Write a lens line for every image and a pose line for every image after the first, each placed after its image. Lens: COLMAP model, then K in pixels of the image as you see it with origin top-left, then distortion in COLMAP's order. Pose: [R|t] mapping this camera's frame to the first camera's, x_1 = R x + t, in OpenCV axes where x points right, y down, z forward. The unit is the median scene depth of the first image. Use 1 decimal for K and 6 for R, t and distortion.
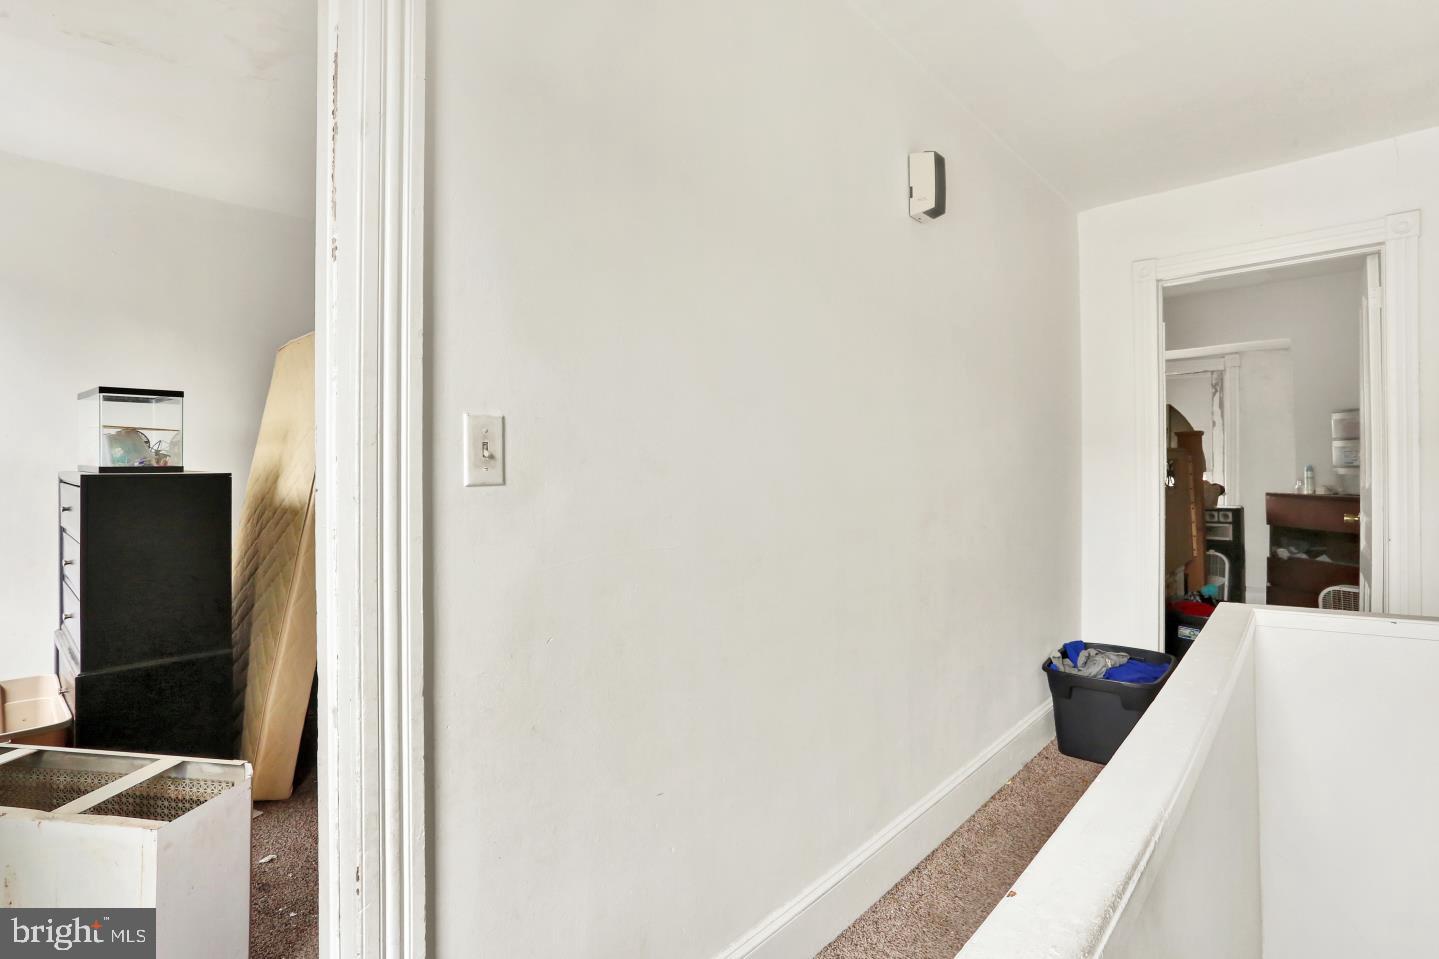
lens RADIAL K [[691.6, 0, 679.8], [0, 691.6, 463.4], [0, 0, 1]] dist [-0.002641, 0.000081]
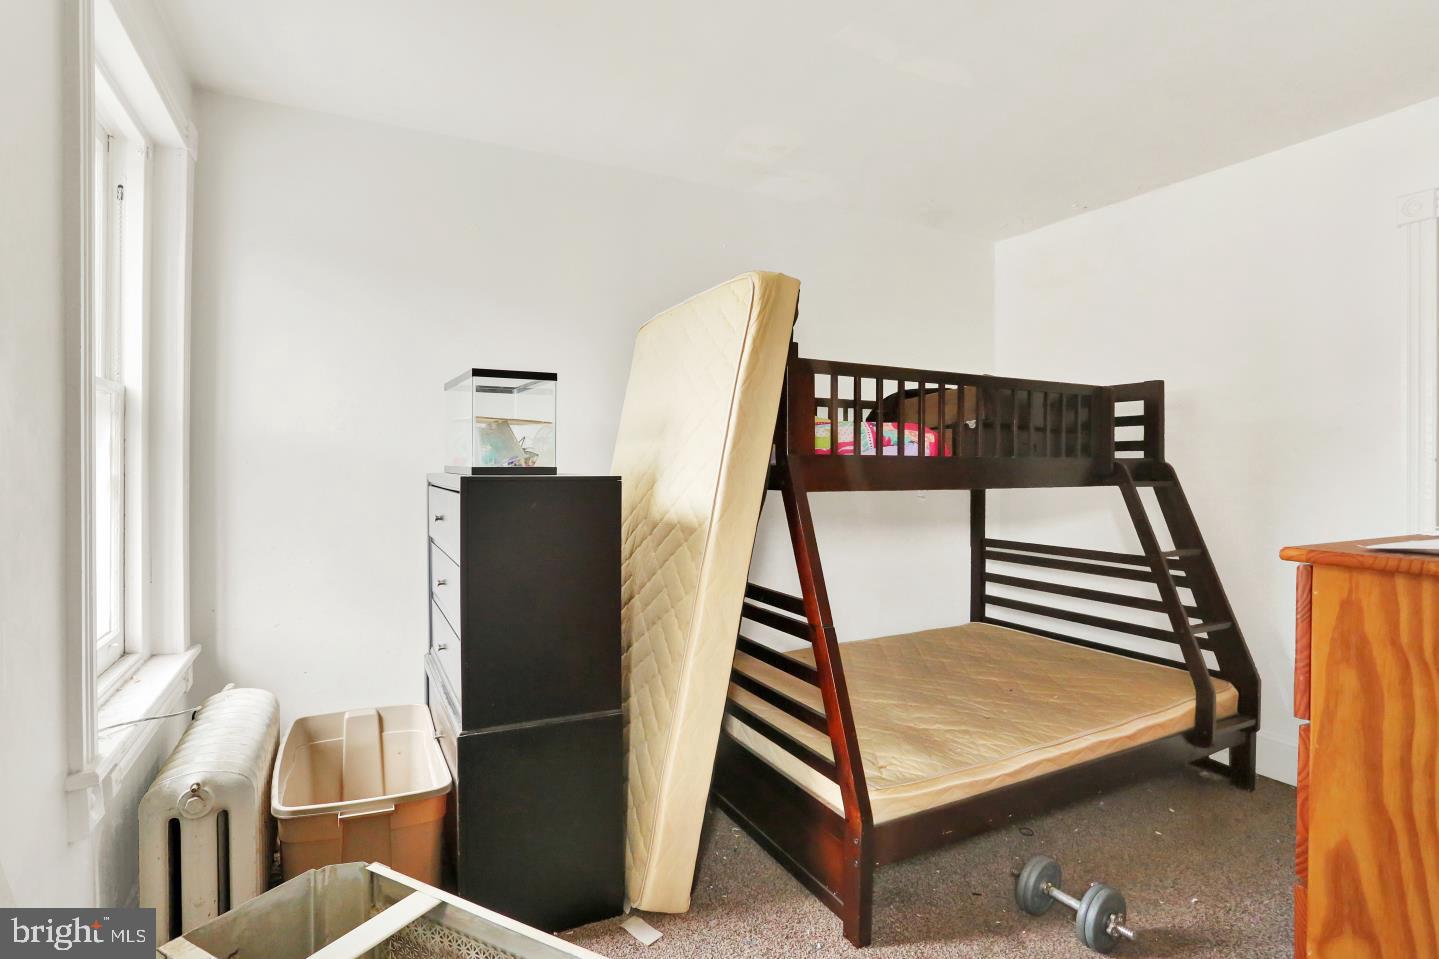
lens RADIAL K [[730.4, 0, 709.0], [0, 730.4, 471.7], [0, 0, 1]] dist [-0.069223, 0.033337]
pose [[0.945503, 0.003997, -0.325589, -0.284863], [-0.002553, 0.999985, 0.004863, 0.004948], [0.325603, -0.003767, 0.945499, 0.269820]]
